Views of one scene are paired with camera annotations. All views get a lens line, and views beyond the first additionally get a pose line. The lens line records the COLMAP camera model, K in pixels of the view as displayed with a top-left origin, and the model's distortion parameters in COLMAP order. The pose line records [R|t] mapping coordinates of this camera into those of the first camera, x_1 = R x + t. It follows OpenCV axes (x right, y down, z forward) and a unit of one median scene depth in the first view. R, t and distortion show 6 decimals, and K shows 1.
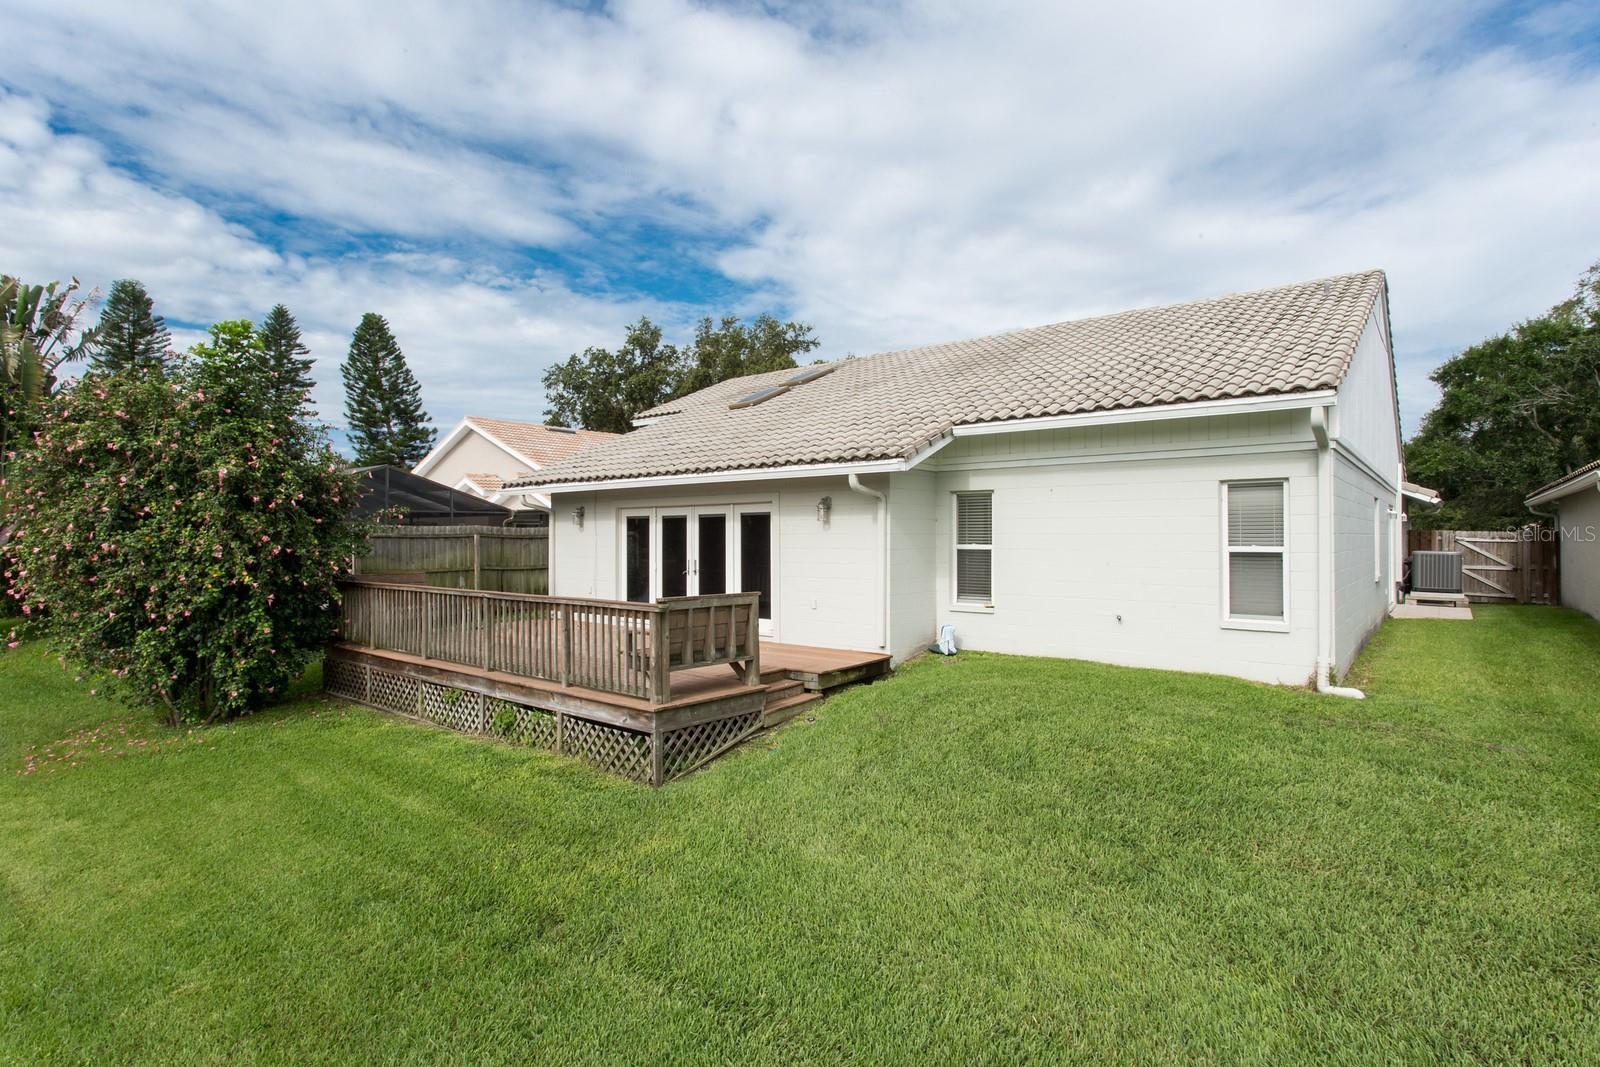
lens RADIAL K [[777.6, 0, 792.3], [0, 777.6, 530.4], [0, 0, 1]] dist [0.000643, 0.001225]
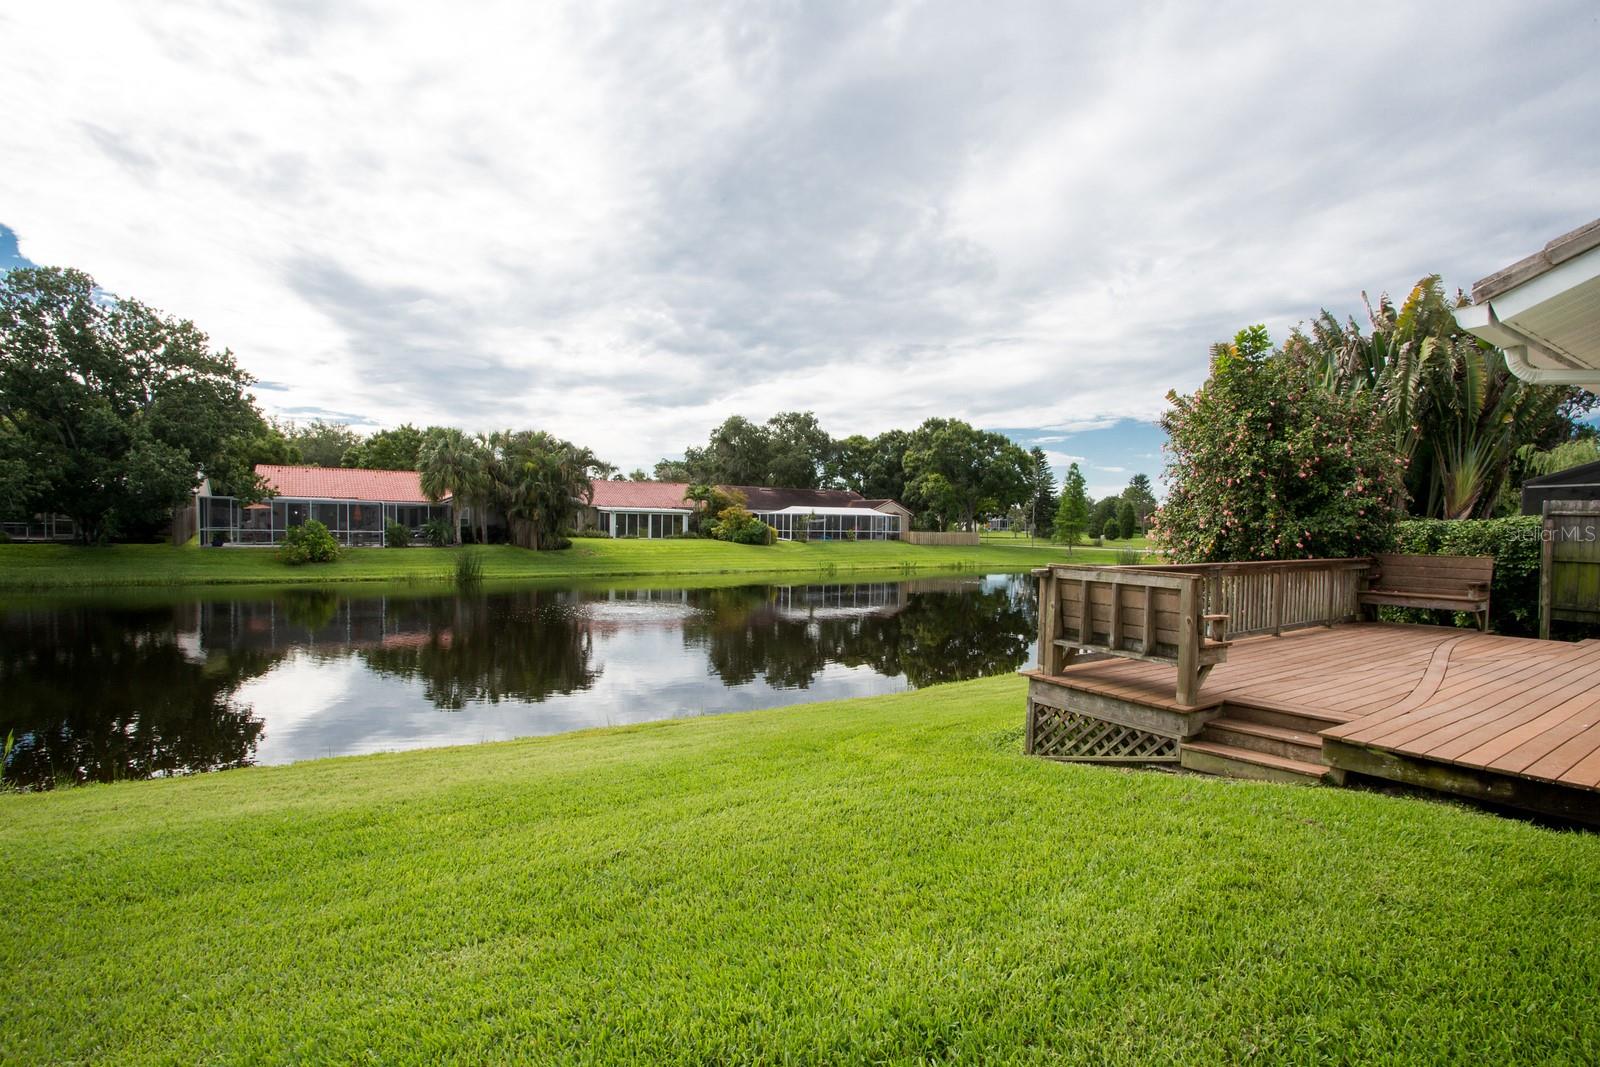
lens RADIAL K [[751.3, 0, 800.0], [0, 751.3, 533.5], [0, 0, 1]] dist [0.000576, 0.000115]
pose [[-0.269626, -0.006707, -0.962942, 0.664321], [-0.014673, 0.999888, -0.002856, 0.047348], [0.962853, 0.013359, -0.269694, 0.791390]]
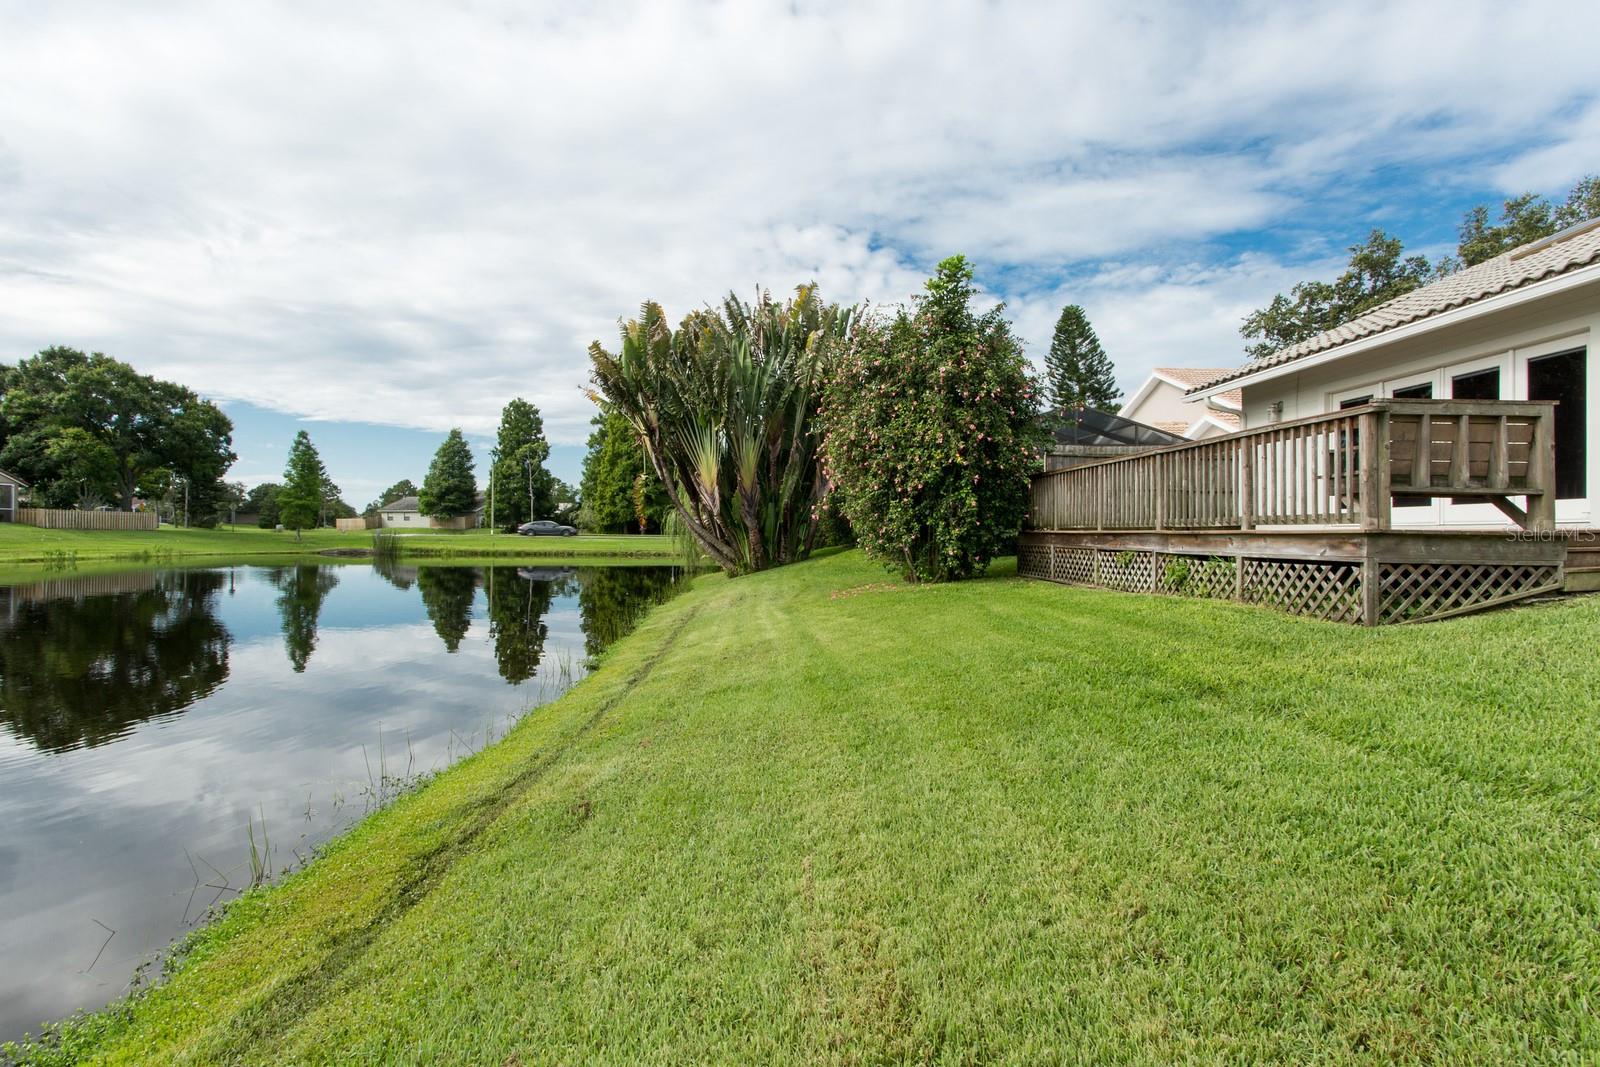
lens RADIAL K [[751.3, 0, 800.0], [0, 751.3, 533.5], [0, 0, 1]] dist [0.000576, 0.000115]
pose [[0.662420, 0.002255, -0.749129, 0.013699], [-0.001735, 0.999997, 0.001476, 0.188188], [0.749131, 0.000322, 0.662422, 0.040701]]
